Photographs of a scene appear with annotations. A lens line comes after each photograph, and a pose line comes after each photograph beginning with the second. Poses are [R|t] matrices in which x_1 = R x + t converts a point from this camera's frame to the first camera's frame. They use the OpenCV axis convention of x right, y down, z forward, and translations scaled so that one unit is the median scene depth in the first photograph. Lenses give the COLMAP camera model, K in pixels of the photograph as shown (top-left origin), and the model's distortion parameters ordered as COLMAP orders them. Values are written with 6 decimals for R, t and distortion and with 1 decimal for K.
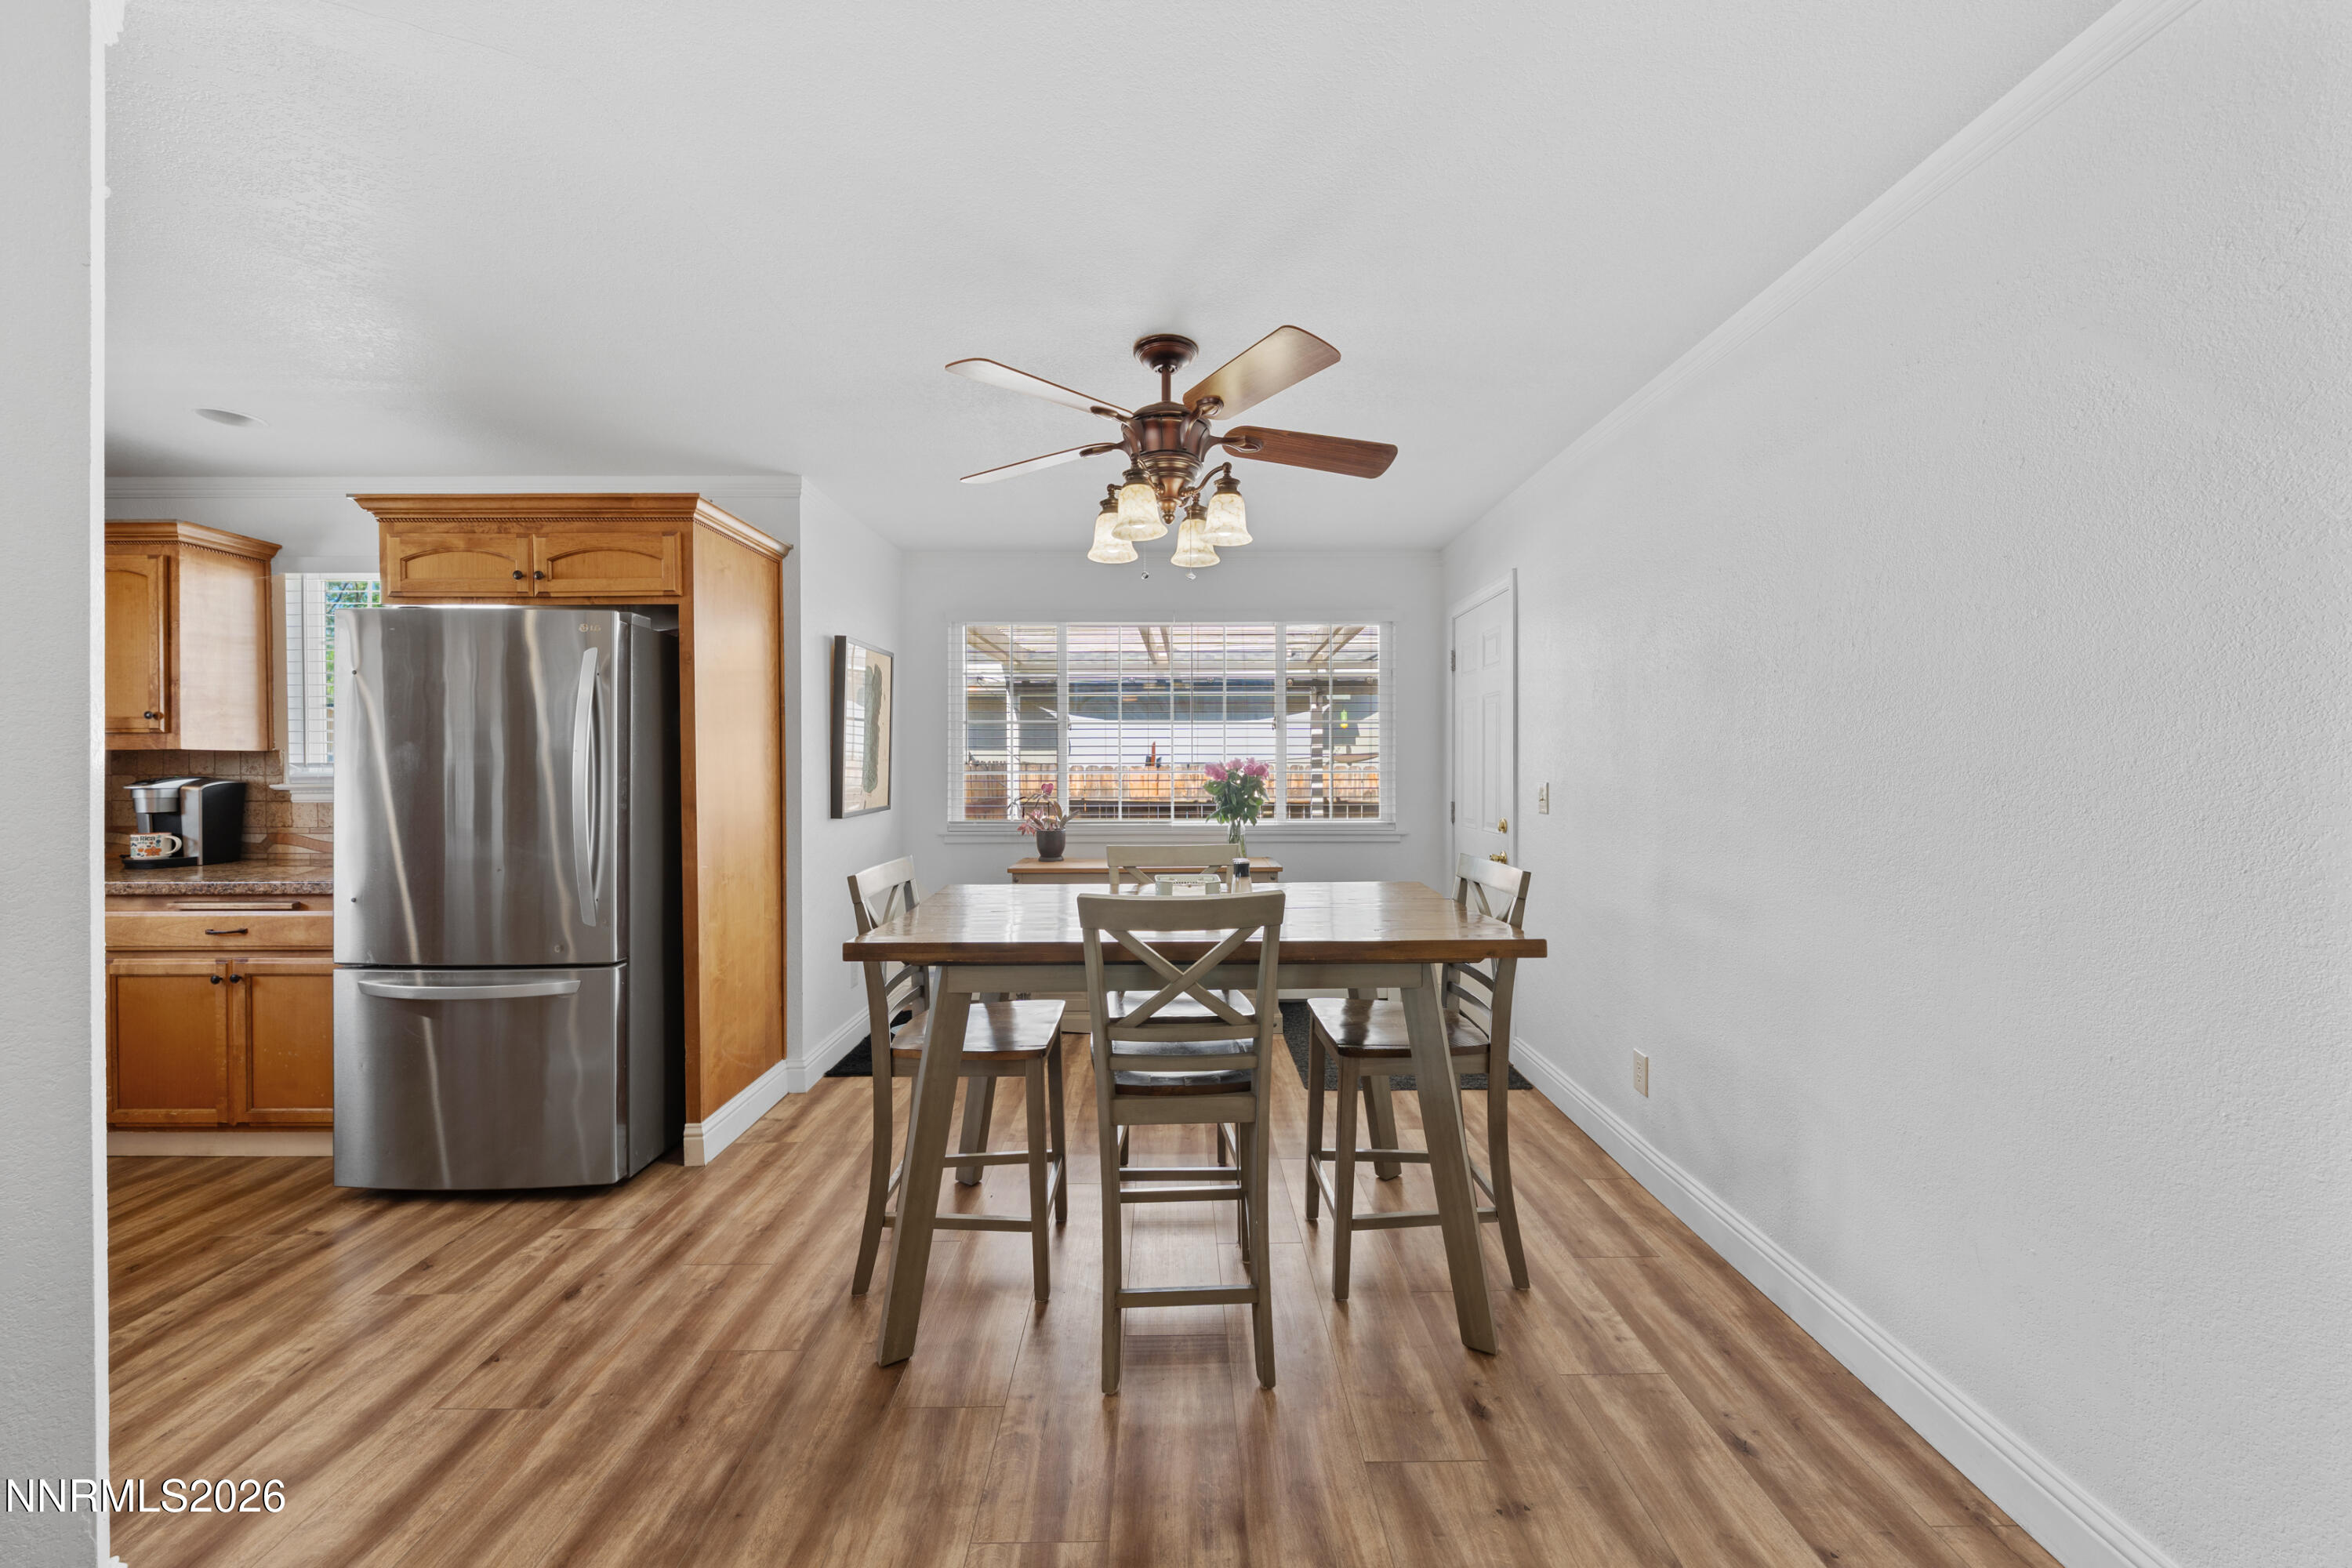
lens RADIAL K [[852.8, 0, 1180.5], [0, 852.8, 774.5], [0, 0, 1]] dist [-0.000340, -0.000102]
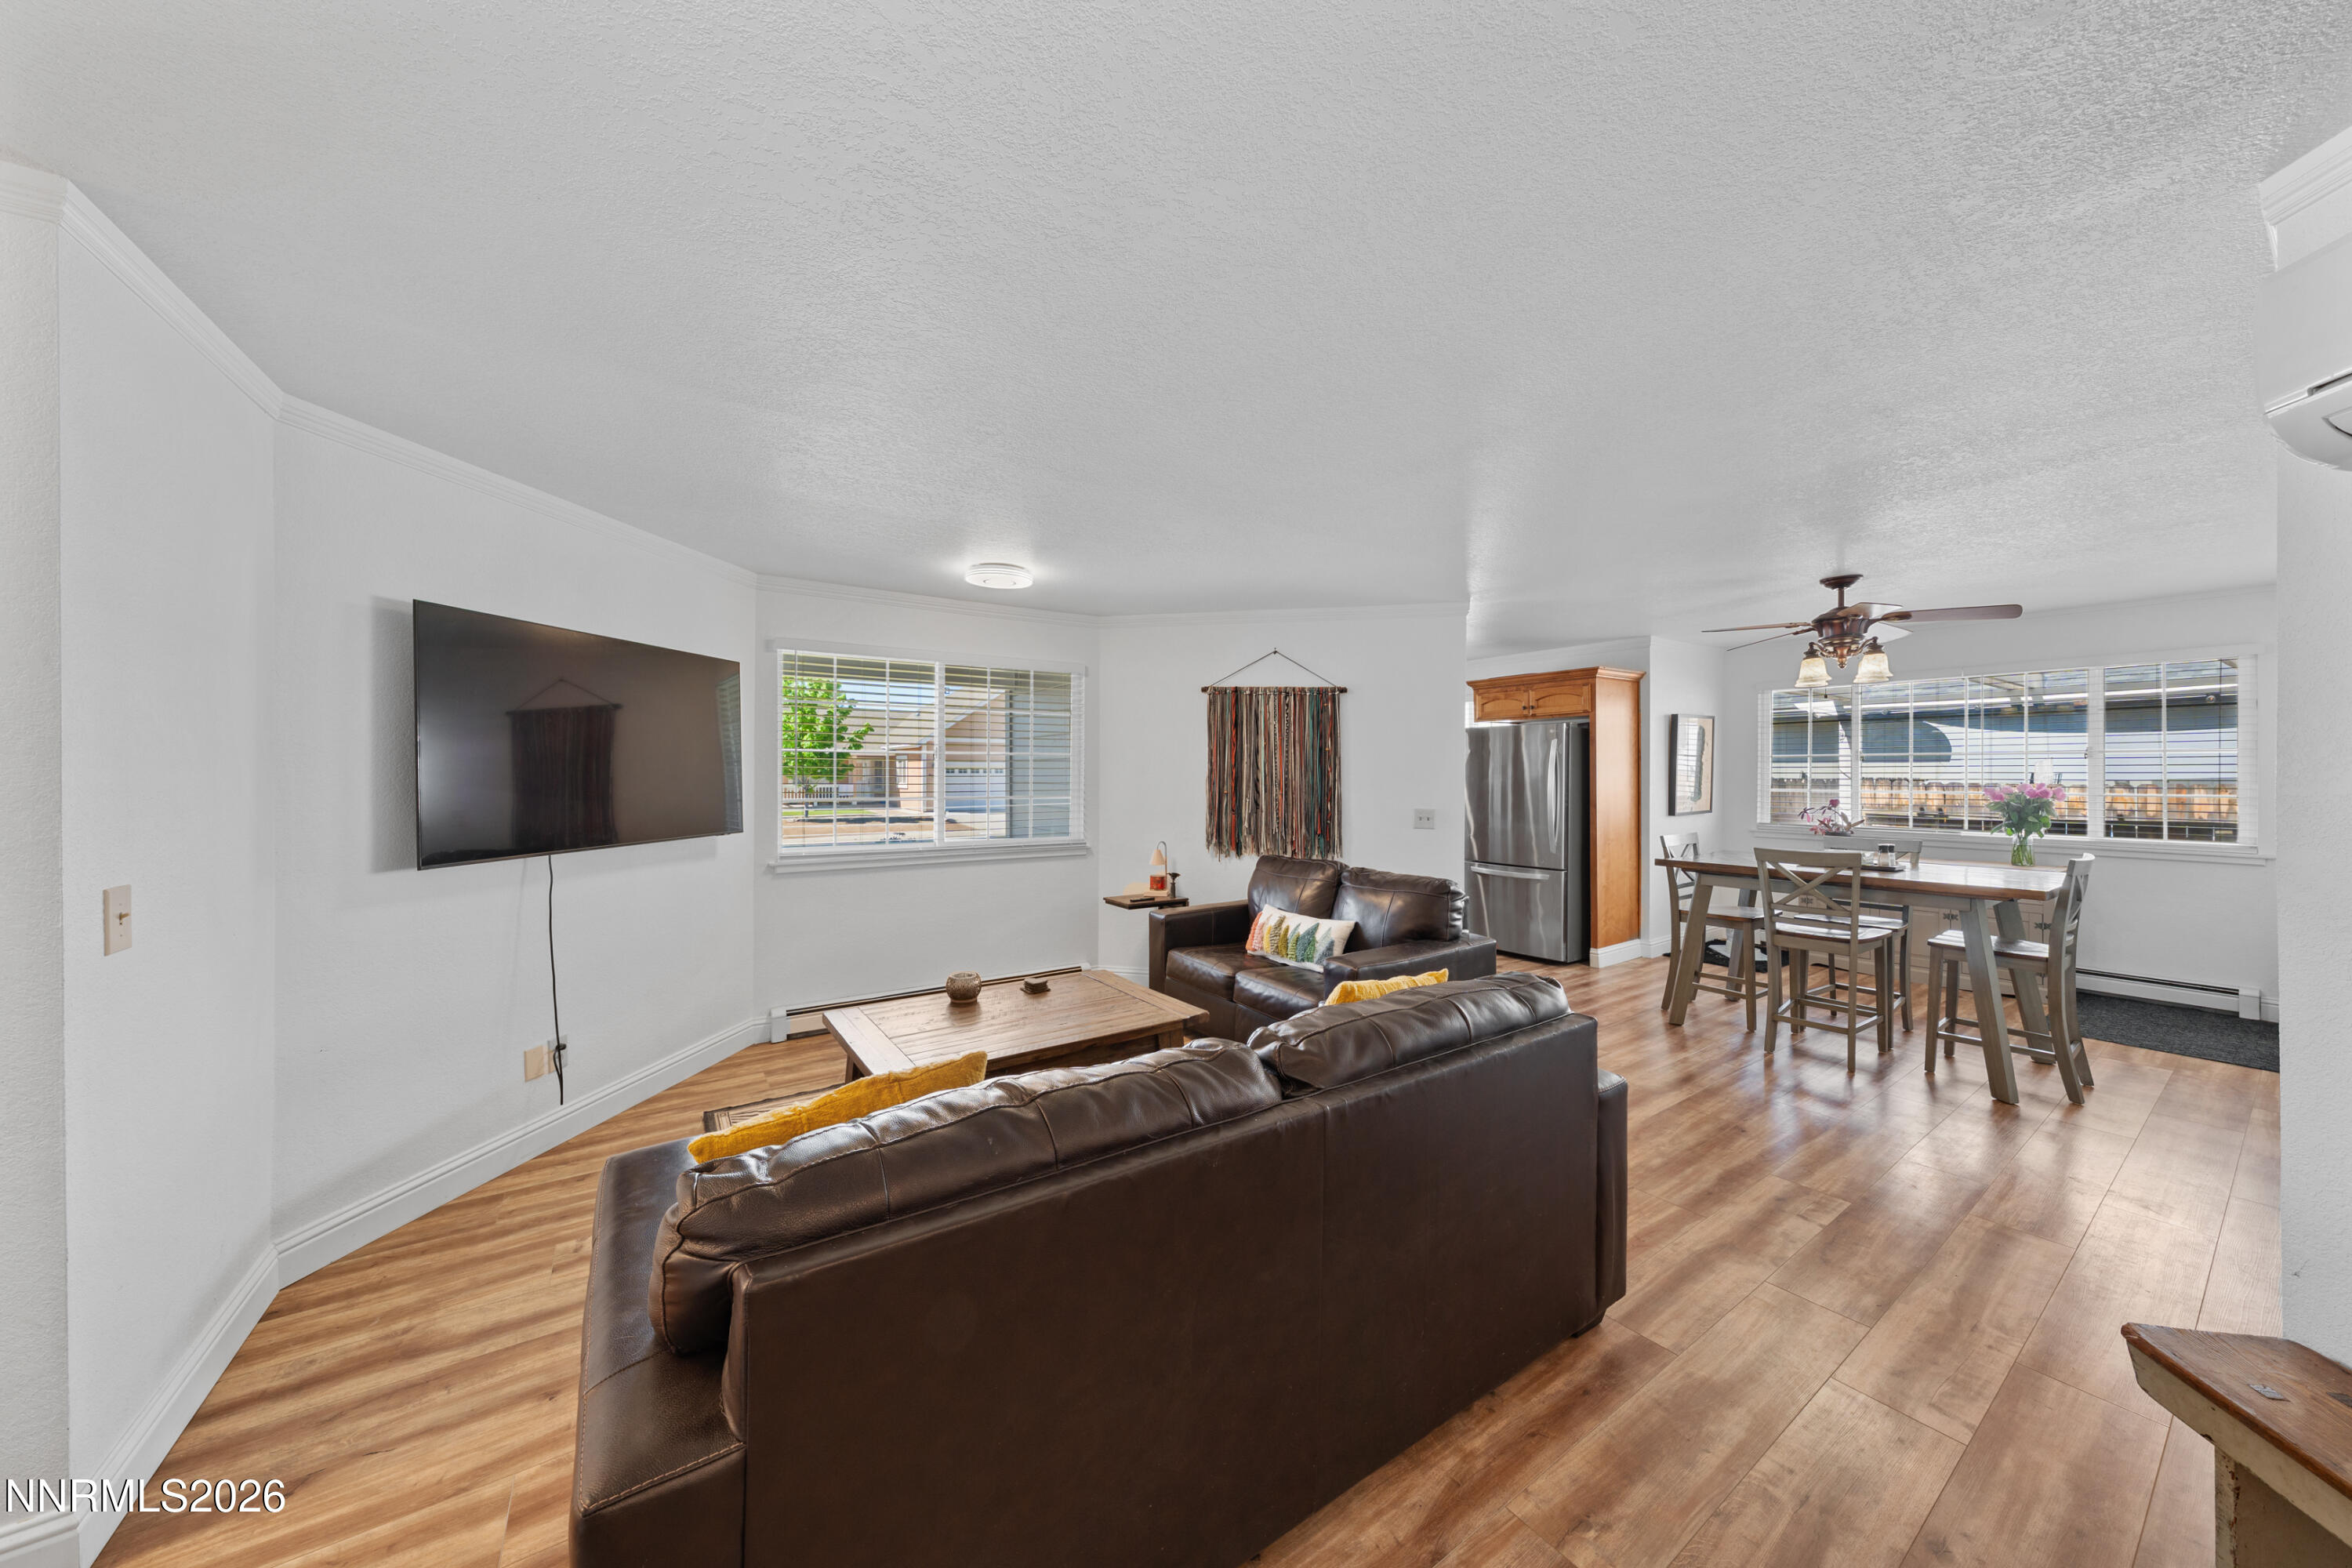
lens RADIAL K [[794.6, 0, 1172.0], [0, 794.6, 776.8], [0, 0, 1]] dist [0.000162, 0.000274]
pose [[0.548634, 0.005364, -0.836045, 0.562864], [-0.006858, 0.999975, 0.001916, -0.036023], [0.836034, 0.004683, 0.548657, -1.075585]]
